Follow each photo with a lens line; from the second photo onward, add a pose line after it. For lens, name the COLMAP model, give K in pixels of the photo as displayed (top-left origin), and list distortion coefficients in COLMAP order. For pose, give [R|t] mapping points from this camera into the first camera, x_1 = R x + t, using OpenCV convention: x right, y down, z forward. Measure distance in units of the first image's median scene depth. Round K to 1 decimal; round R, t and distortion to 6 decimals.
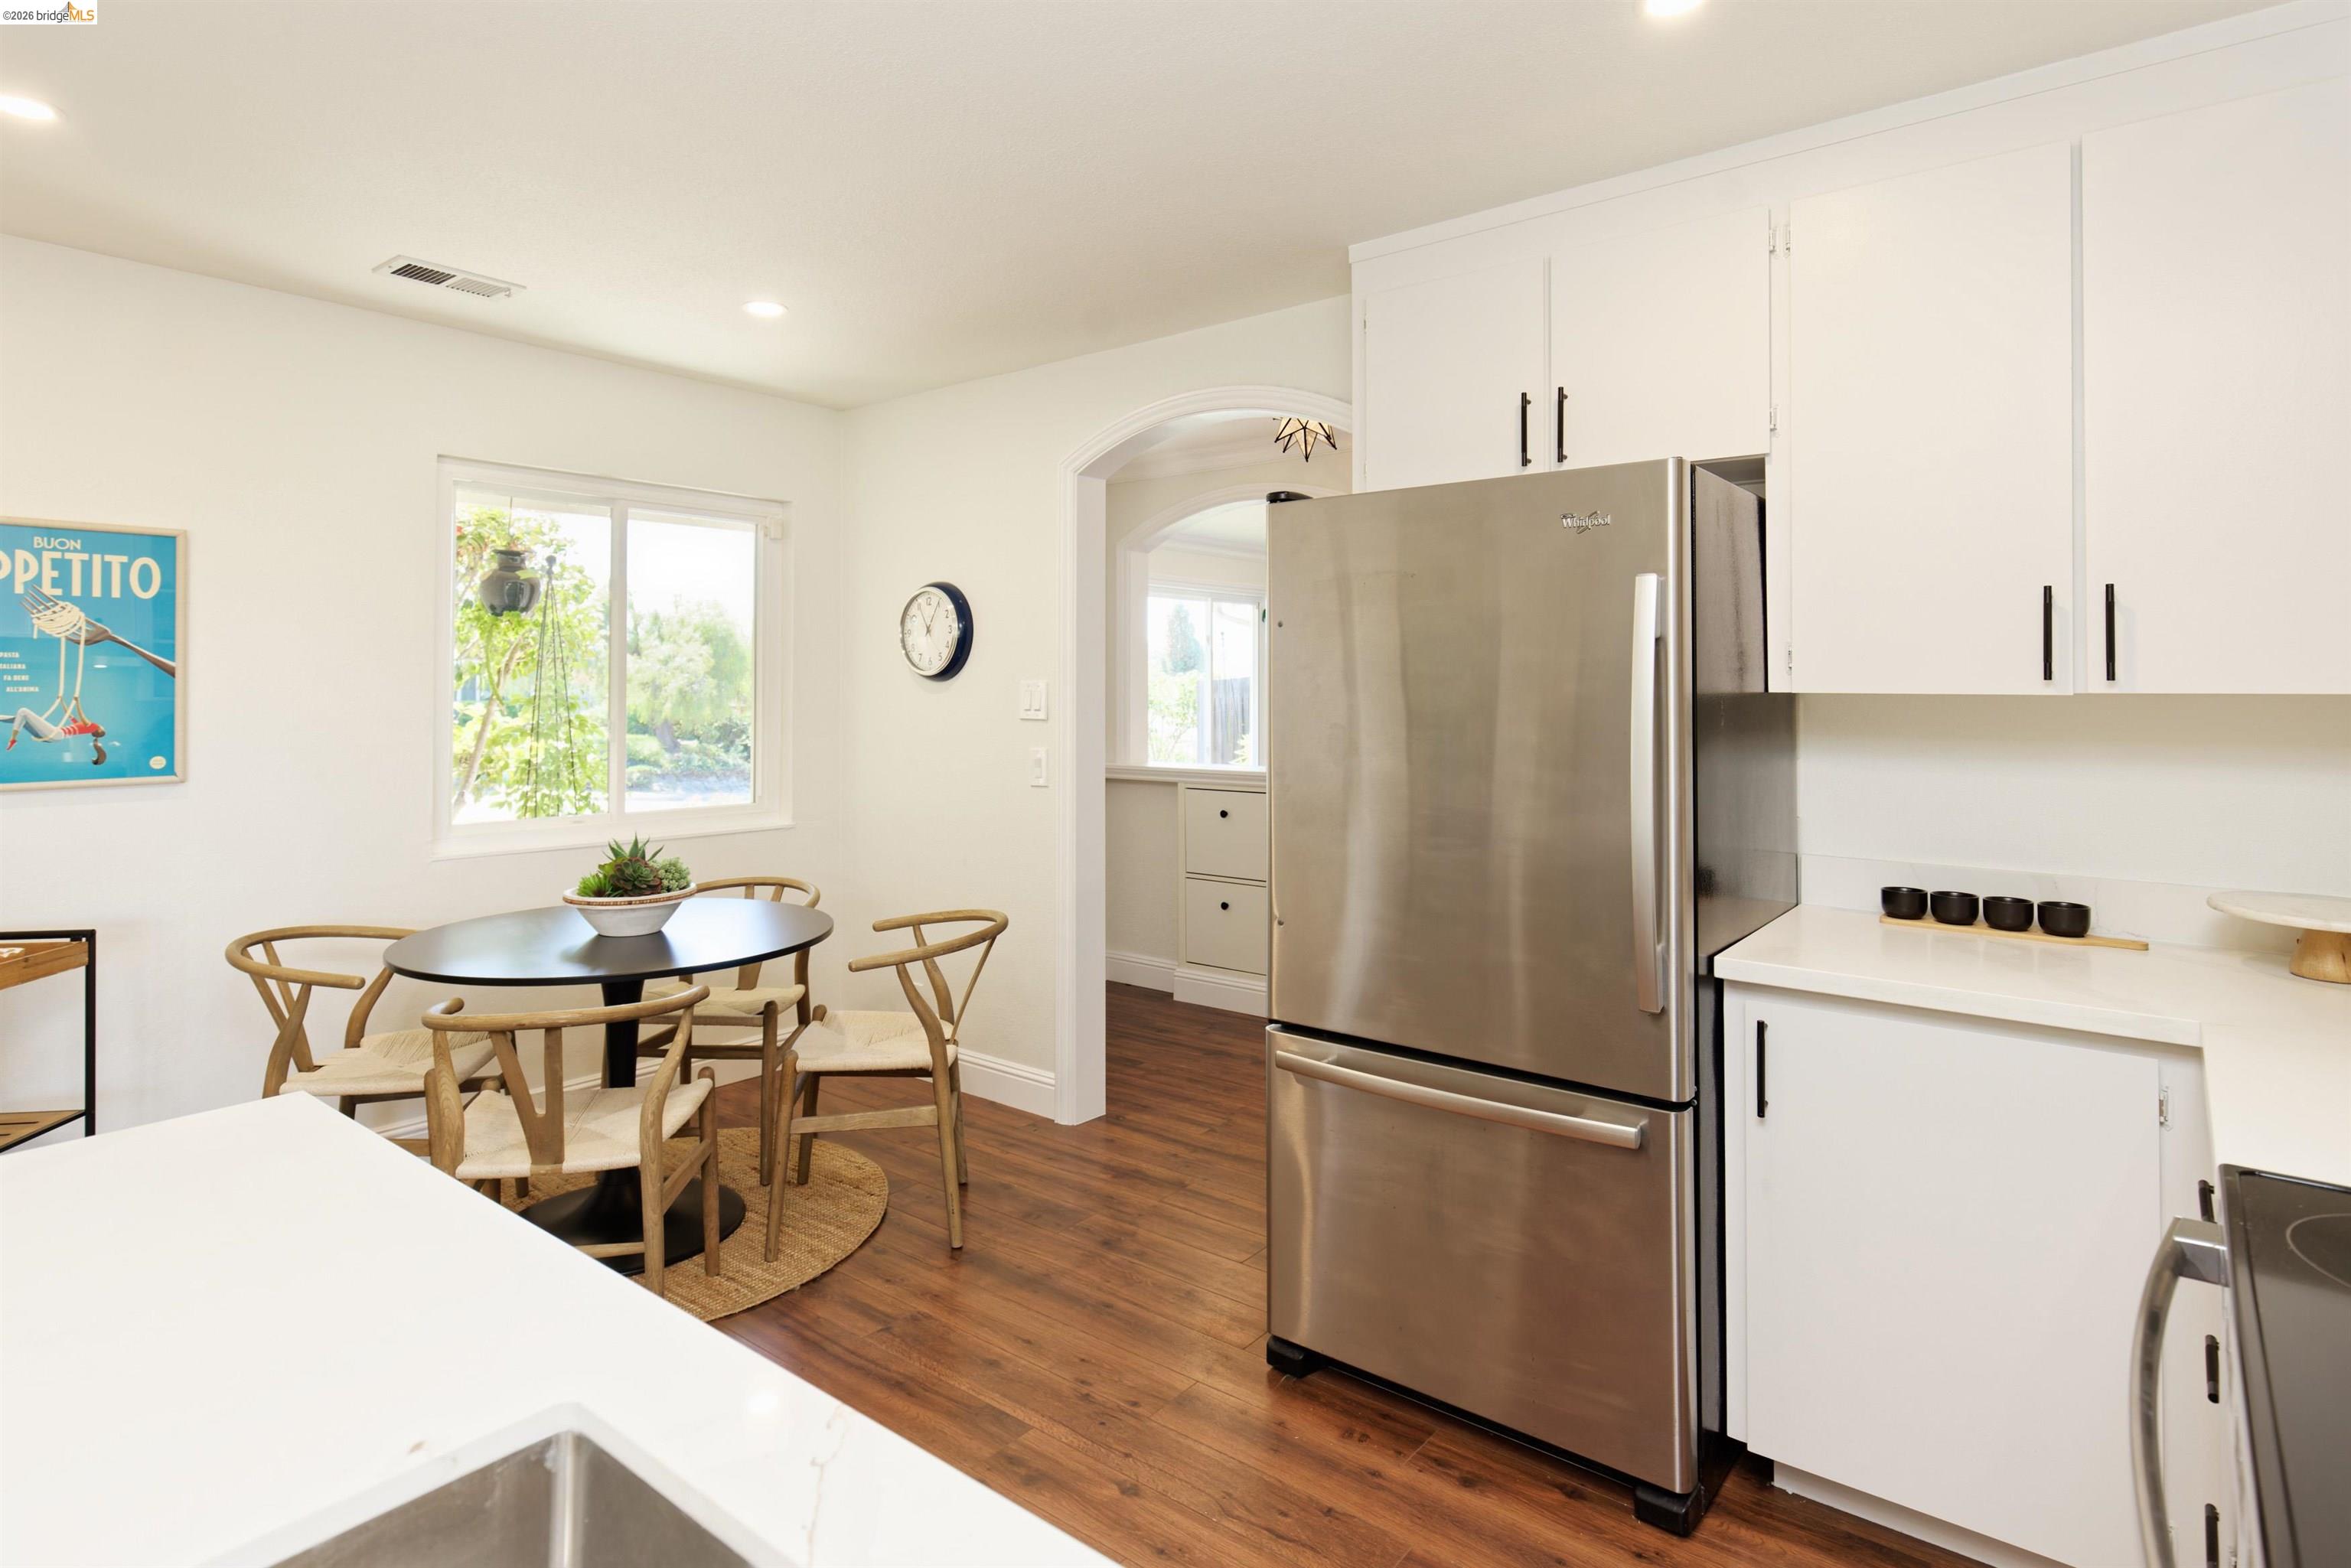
lens RADIAL K [[1301.6, 0, 1117.8], [0, 1301.6, 655.5], [0, 0, 1]] dist [0.037625, -0.000028]
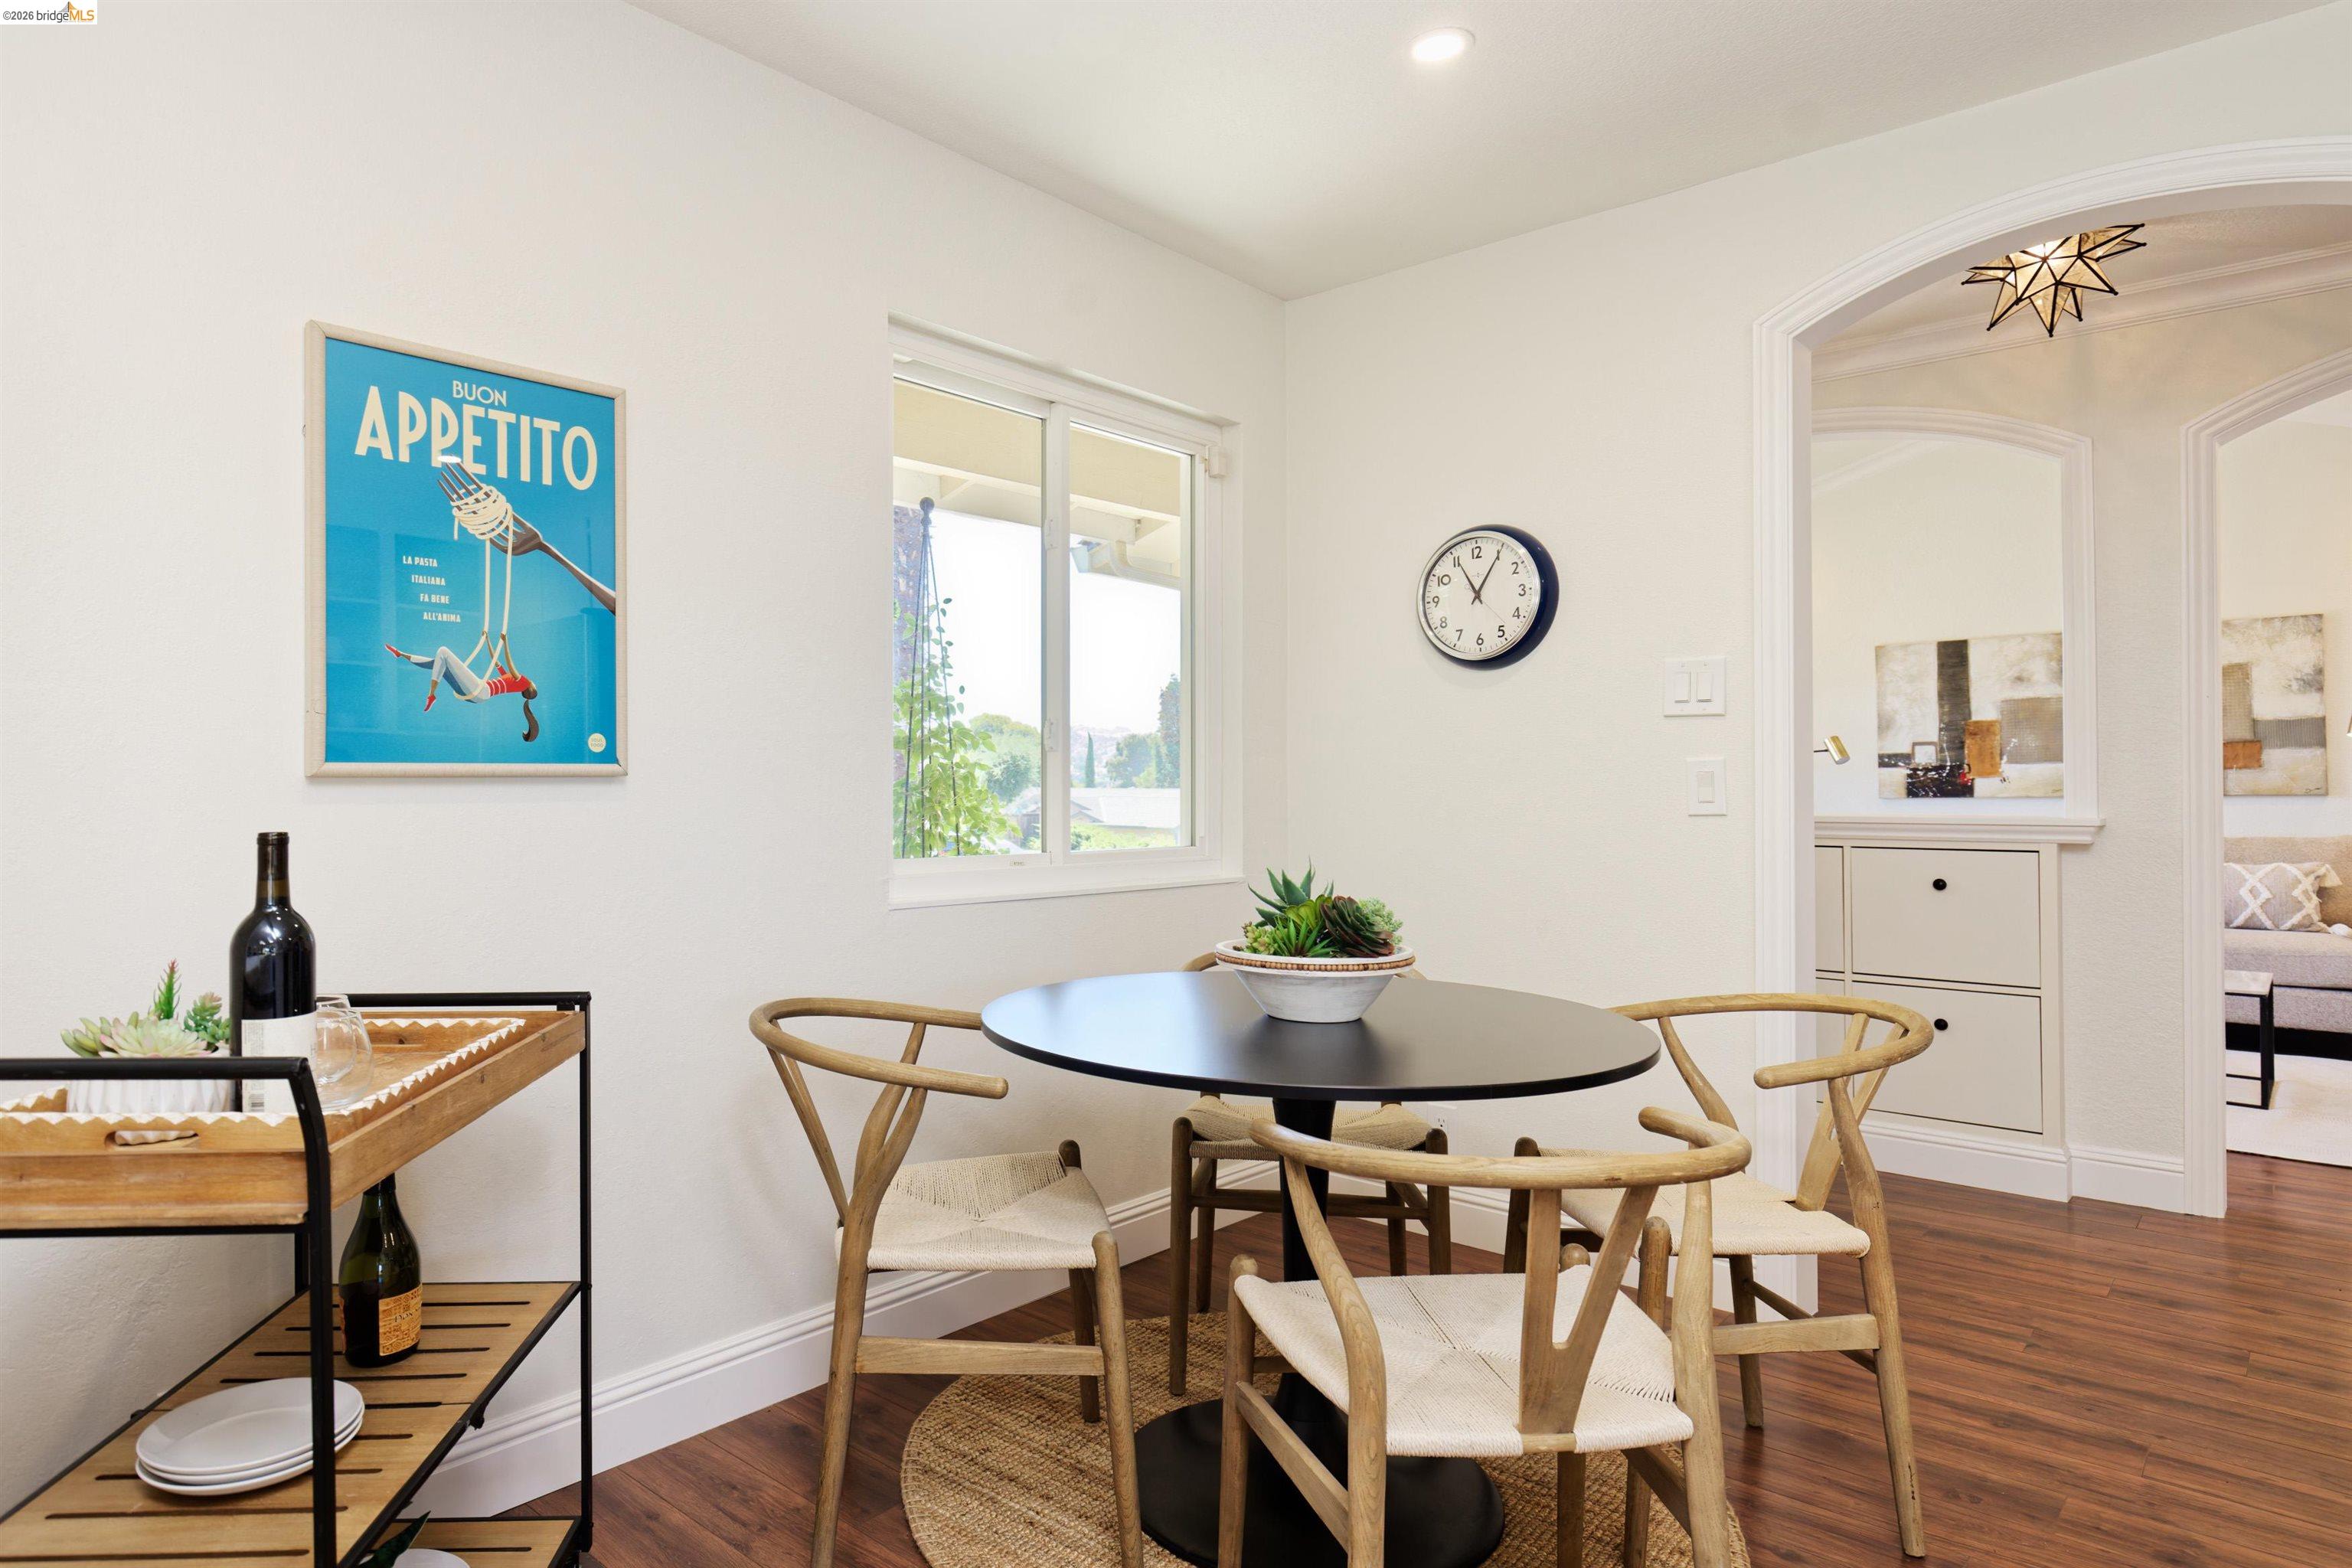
lens RADIAL K [[1493.0, 0, 1050.1], [0, 1493.0, 734.0], [0, 0, 1]] dist [0.009846, 0.001235]
pose [[0.997596, -0.002883, -0.069243, -0.468656], [0.002777, 0.999995, -0.001634, 0.081012], [0.069248, 0.001437, 0.997598, 0.298355]]
